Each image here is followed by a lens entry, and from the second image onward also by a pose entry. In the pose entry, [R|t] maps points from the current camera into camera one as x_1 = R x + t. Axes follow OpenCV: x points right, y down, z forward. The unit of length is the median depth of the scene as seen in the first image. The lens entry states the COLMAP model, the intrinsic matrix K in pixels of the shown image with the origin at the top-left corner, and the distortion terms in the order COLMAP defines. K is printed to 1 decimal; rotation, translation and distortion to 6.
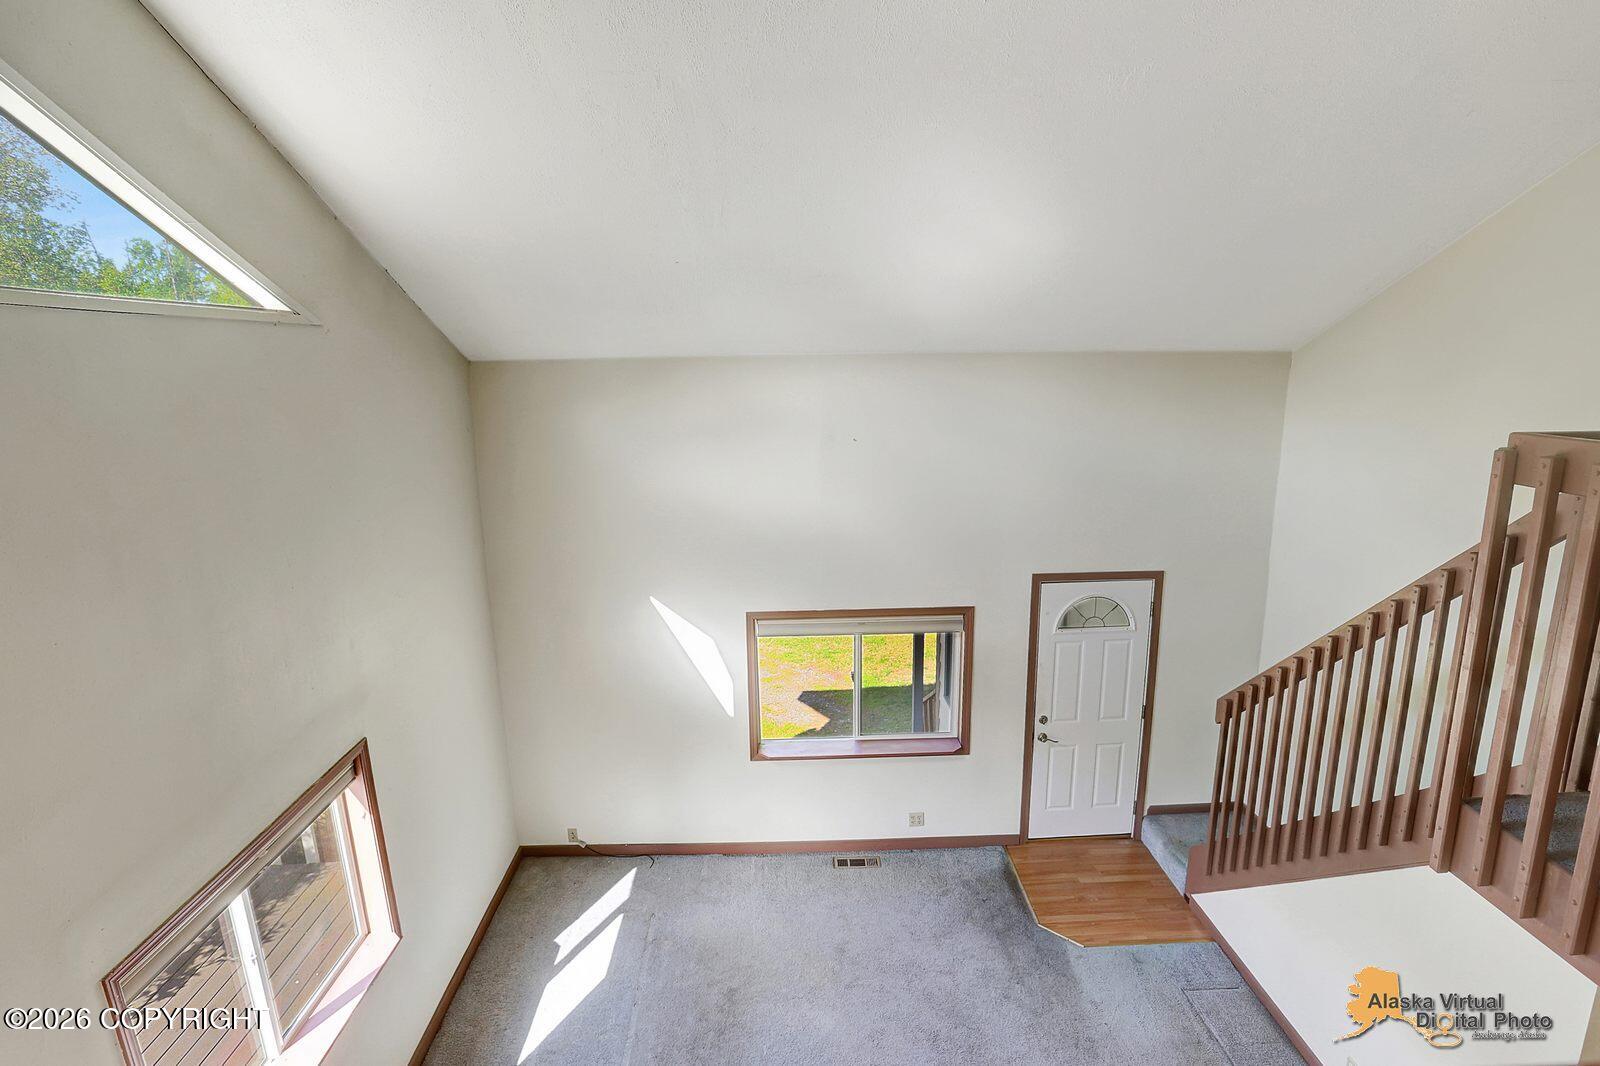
lens RADIAL K [[817.7, 0, 792.3], [0, 817.7, 536.9], [0, 0, 1]] dist [-0.046963, 0.018176]
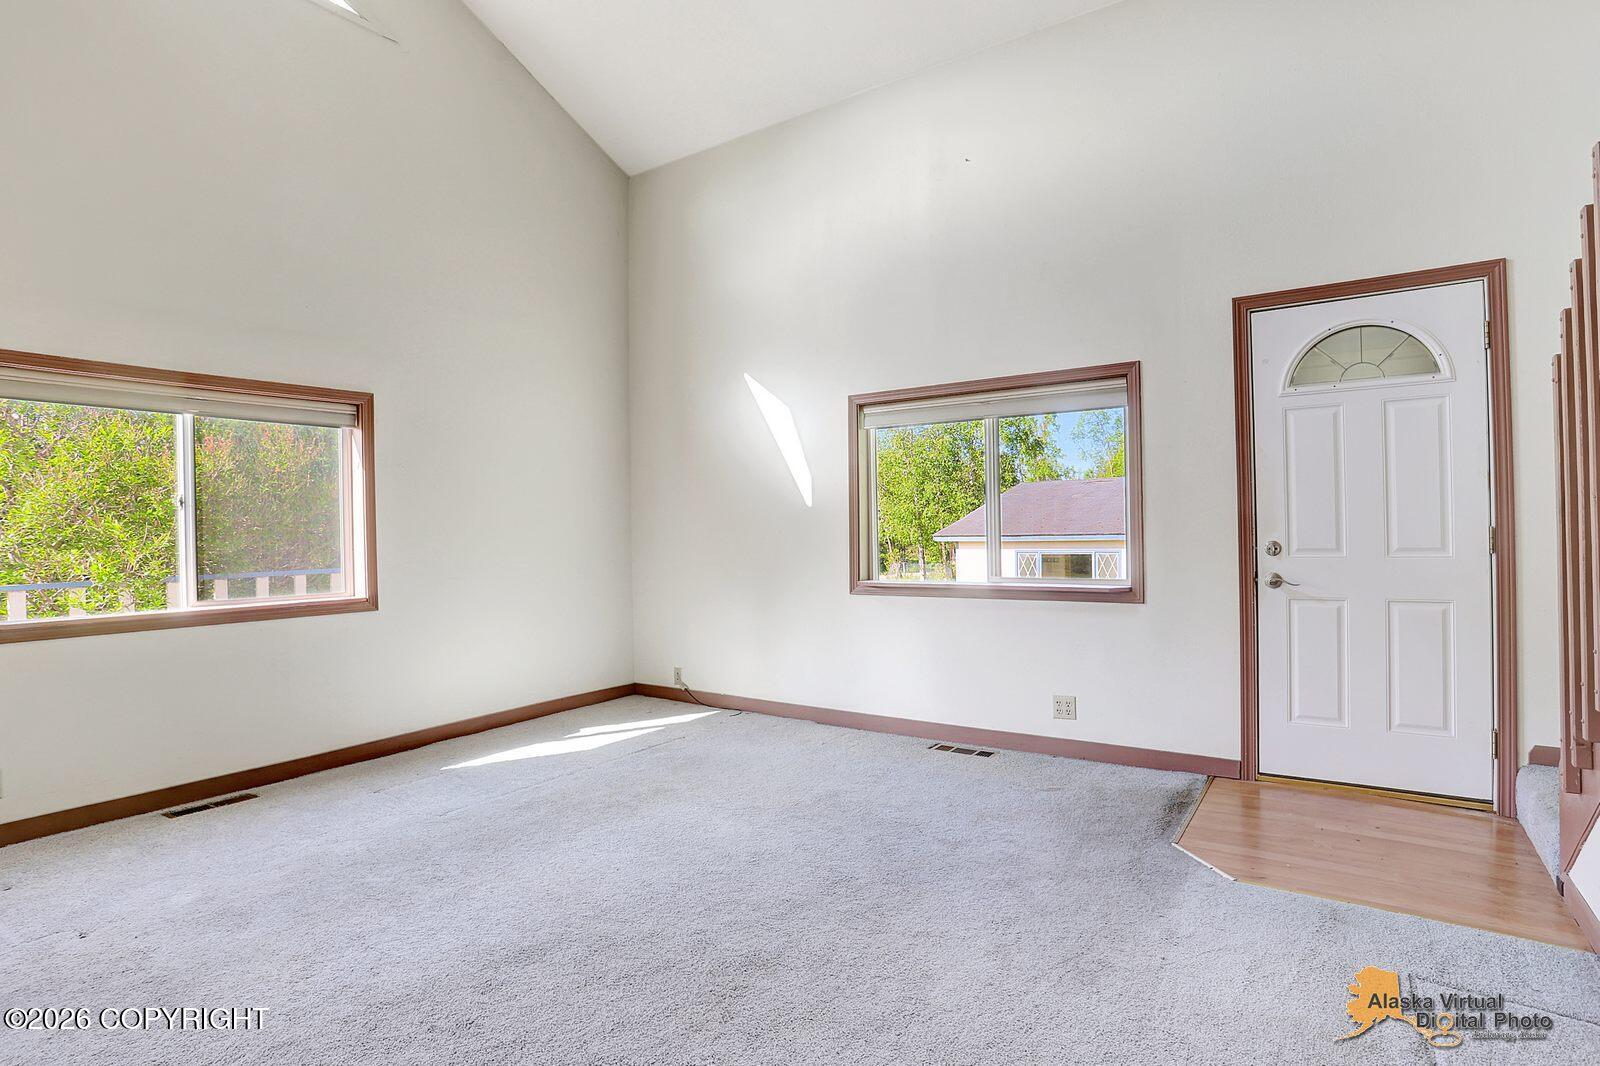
lens RADIAL K [[817.7, 0, 800.1], [0, 817.7, 517.4], [0, 0, 1]] dist [-0.046963, 0.018176]
pose [[0.815507, -0.000313, -0.578747, 0.372702], [-0.120700, 0.977919, -0.170606, 0.349067], [0.566021, 0.208985, 0.797462, 0.339056]]
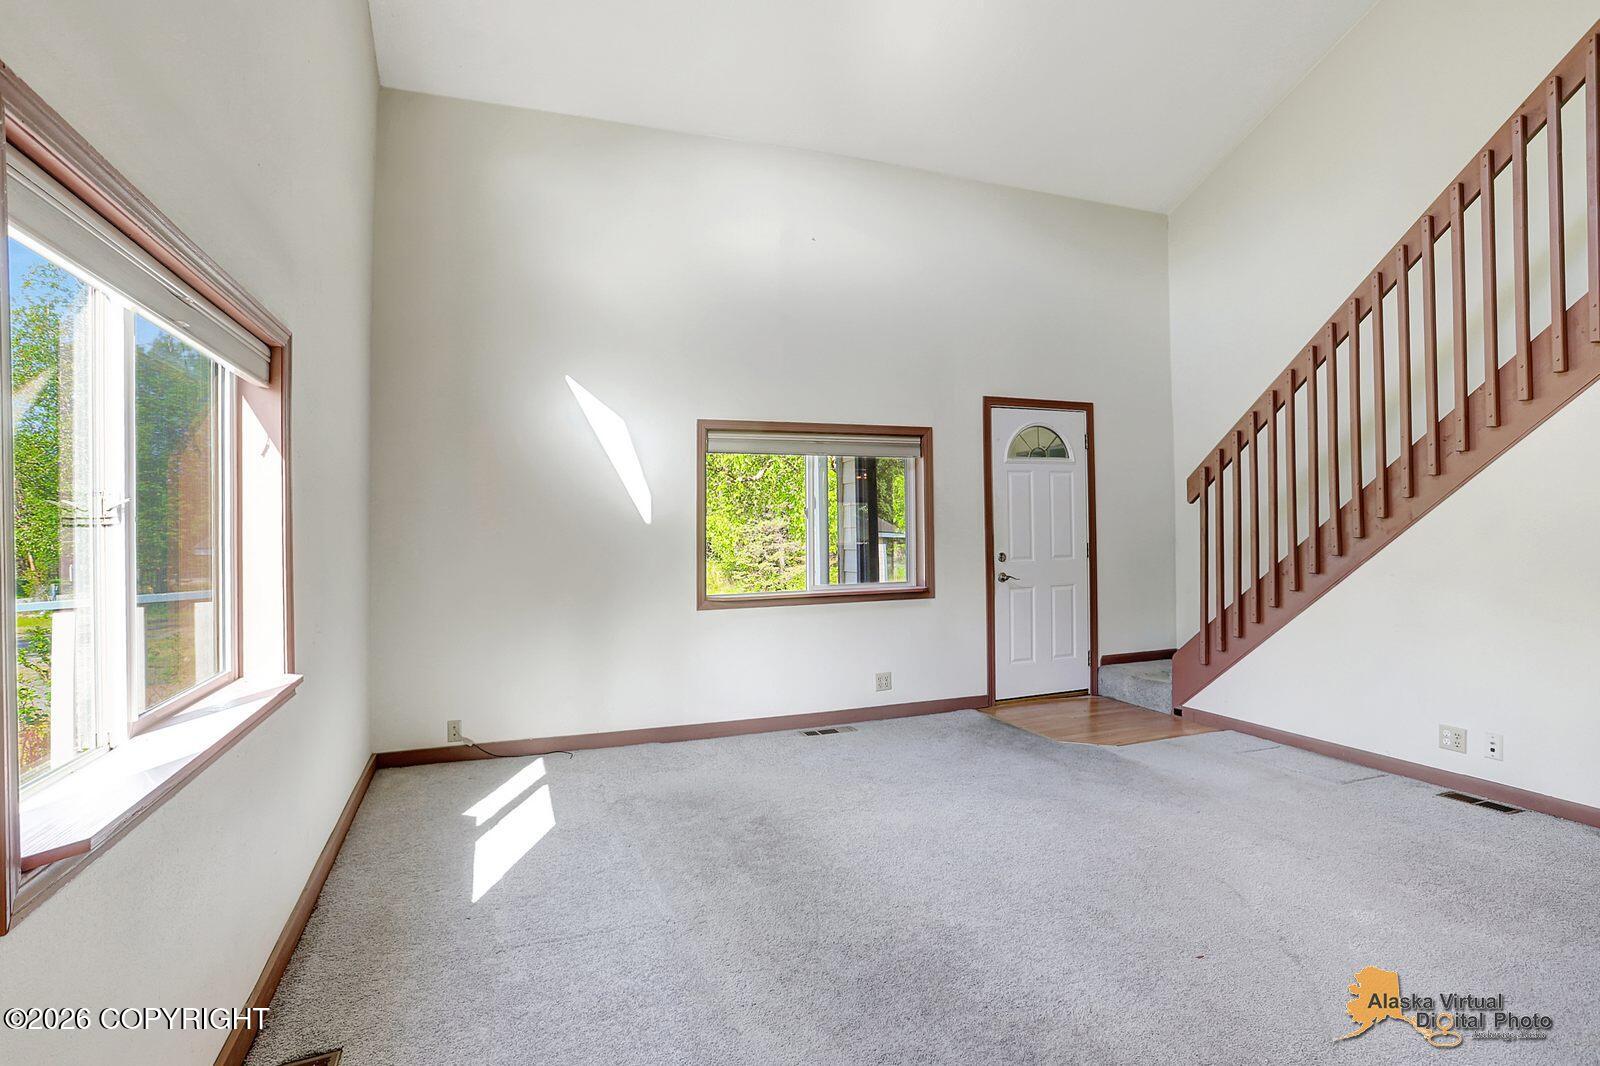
lens RADIAL K [[817.7, 0, 795.2], [0, 817.7, 507.4], [0, 0, 1]] dist [-0.046963, 0.018176]
pose [[0.940499, 0.017361, 0.339352, -0.241299], [0.063888, 0.971848, -0.226780, 0.373044], [-0.333736, 0.234967, 0.912913, 0.207445]]
